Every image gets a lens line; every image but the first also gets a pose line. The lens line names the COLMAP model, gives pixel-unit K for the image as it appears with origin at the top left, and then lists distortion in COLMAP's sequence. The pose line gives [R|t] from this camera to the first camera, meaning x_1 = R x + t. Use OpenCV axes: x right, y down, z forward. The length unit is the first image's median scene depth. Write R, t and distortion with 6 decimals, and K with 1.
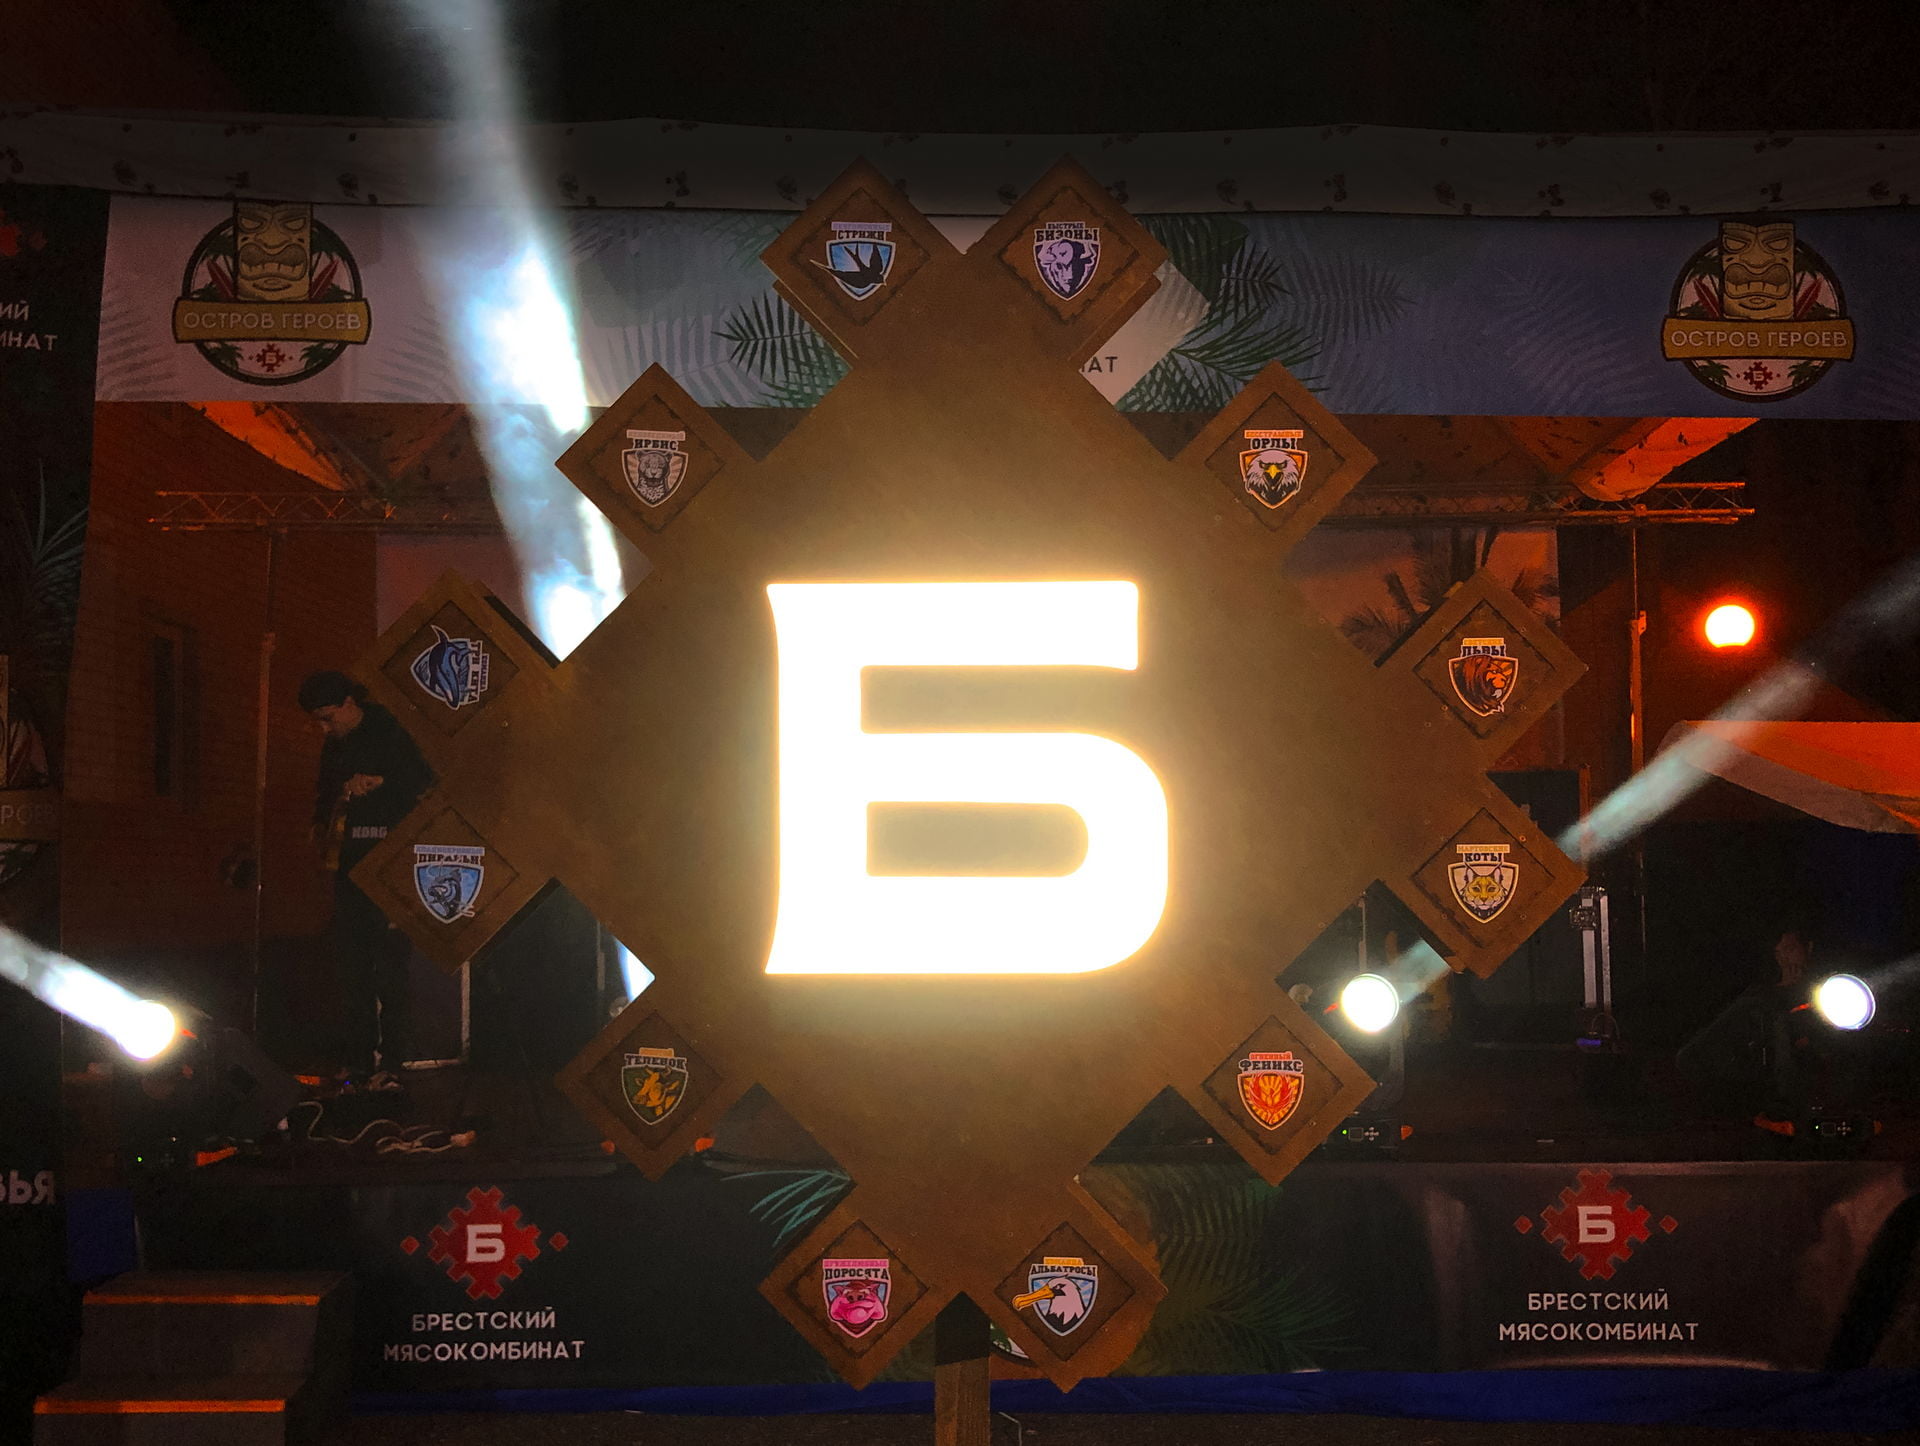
lens RADIAL K [[1594.1, 0, 960.0], [0, 1594.1, 723.0], [0, 0, 1]] dist [0.008272, -0.013498]
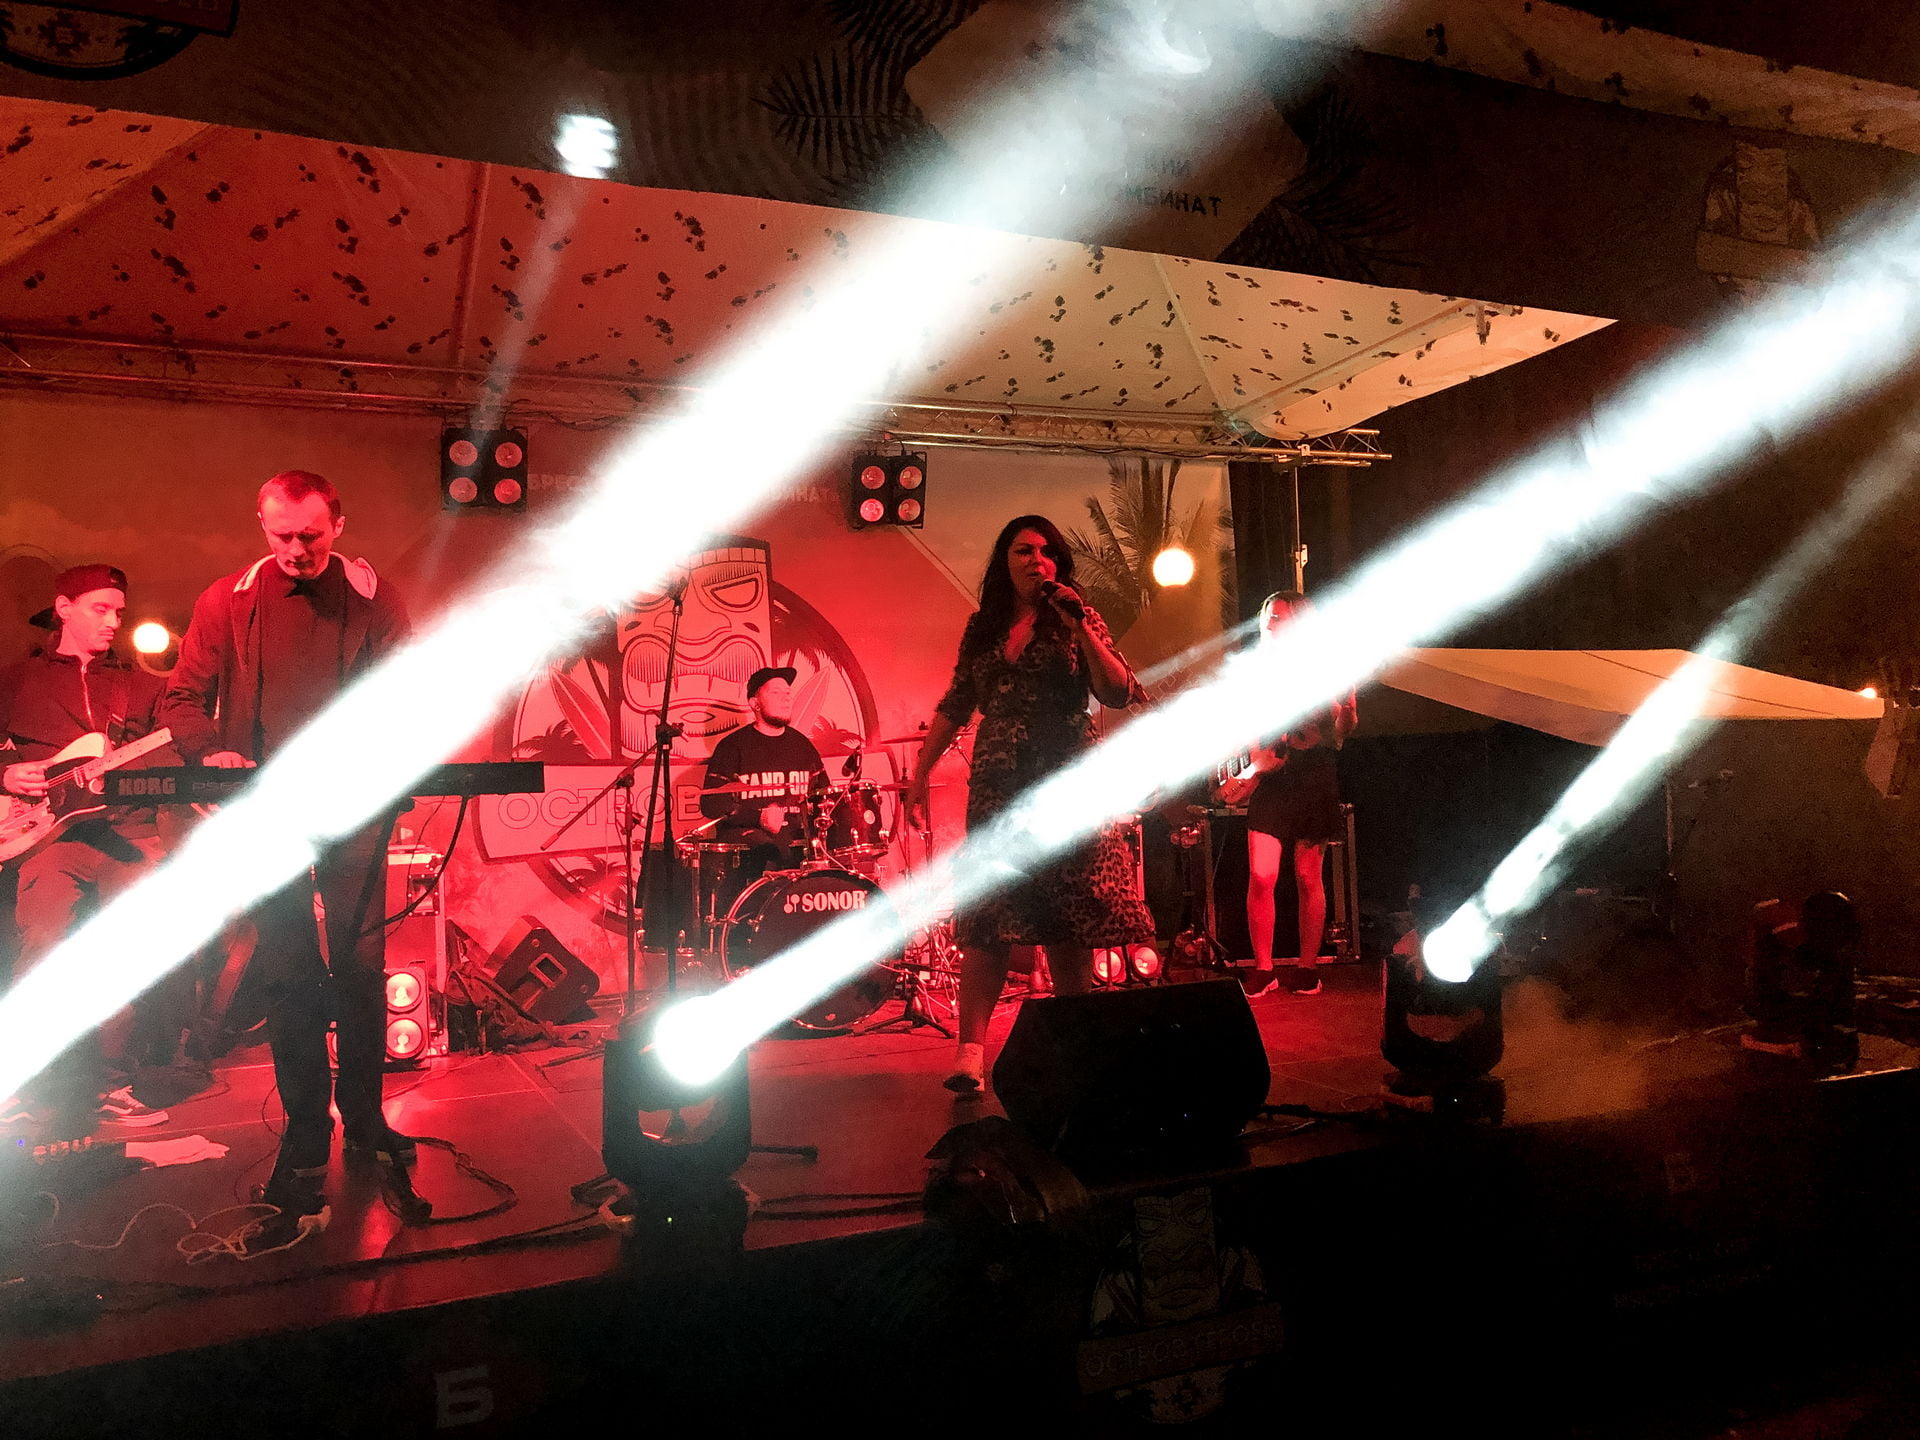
lens RADIAL K [[1473.6, 0, 960.0], [0, 1473.6, 720.0], [0, 0, 1]] dist [-0.008158, -0.002430]
pose [[0.926240, -0.010525, 0.376787, -0.321400], [-0.006748, 0.998987, 0.044492, 0.010548], [-0.376874, -0.043753, 0.925231, 0.322456]]
